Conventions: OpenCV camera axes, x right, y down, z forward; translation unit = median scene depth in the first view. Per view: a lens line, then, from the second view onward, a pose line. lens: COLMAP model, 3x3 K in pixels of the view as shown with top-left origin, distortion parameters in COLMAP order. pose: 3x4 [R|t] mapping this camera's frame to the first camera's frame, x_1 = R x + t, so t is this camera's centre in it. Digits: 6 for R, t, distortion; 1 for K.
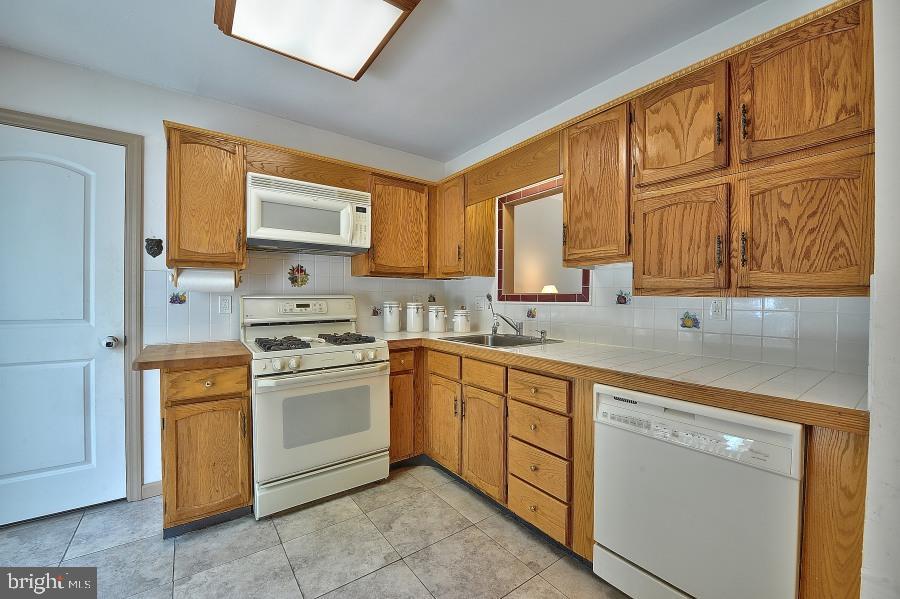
lens RADIAL K [[361.9, 0, 450.5], [0, 361.9, 302.9], [0, 0, 1]] dist [-0.014849, -0.002027]
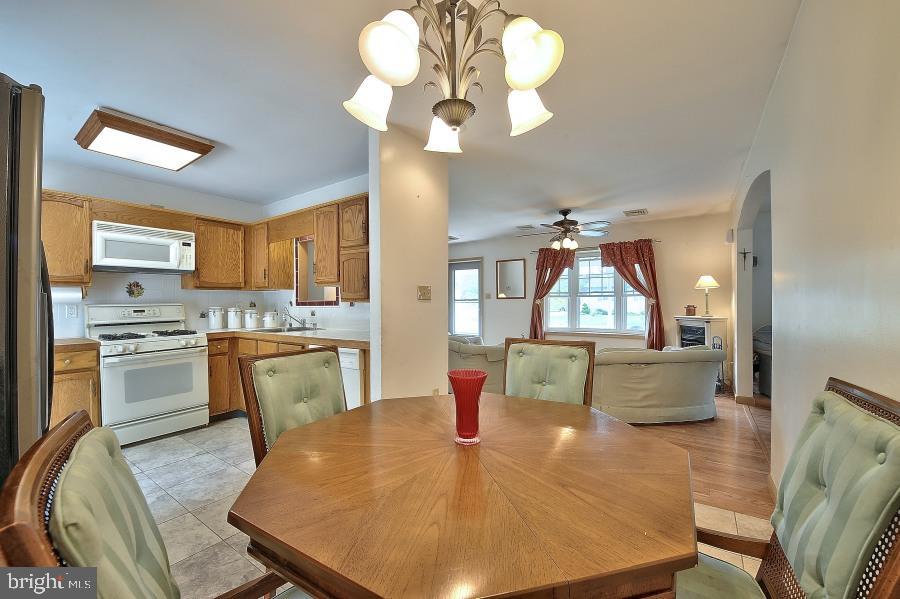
lens RADIAL K [[361.9, 0, 450.5], [0, 361.9, 302.6], [0, 0, 1]] dist [-0.014849, -0.002027]
pose [[0.945390, -0.011767, 0.325730, 0.350970], [0.016018, 0.999818, -0.010374, 0.010182], [-0.325548, 0.015025, 0.945406, -0.876494]]
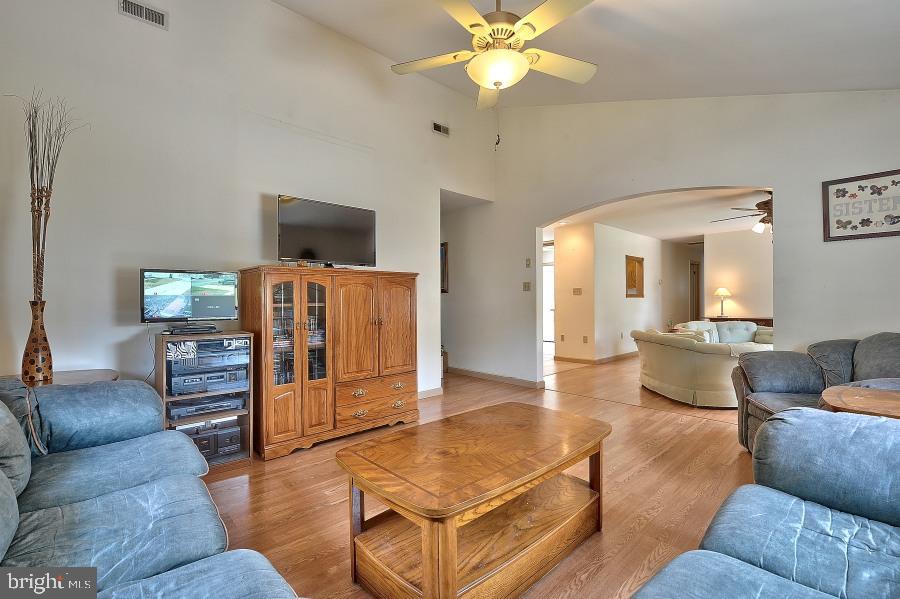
lens RADIAL K [[408.8, 0, 450.6], [0, 408.8, 297.5], [0, 0, 1]] dist [-0.004124, -0.000120]
pose [[0.126876, -0.016533, -0.991781, 4.134830], [-0.006204, 0.999828, -0.017461, 0.080915], [0.991899, 0.008369, 0.126752, -1.050146]]
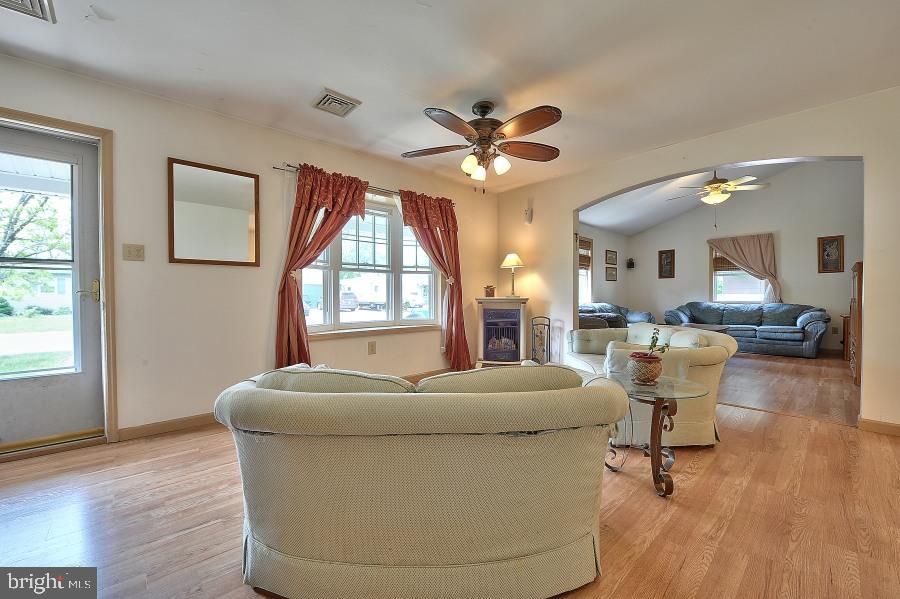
lens RADIAL K [[361.9, 0, 451.3], [0, 361.9, 302.0], [0, 0, 1]] dist [-0.014849, -0.002027]
pose [[-0.117633, -0.021719, 0.992820, 0.535984], [0.015877, 0.999592, 0.023748, 0.075572], [-0.992930, 0.018556, -0.117240, 1.503454]]
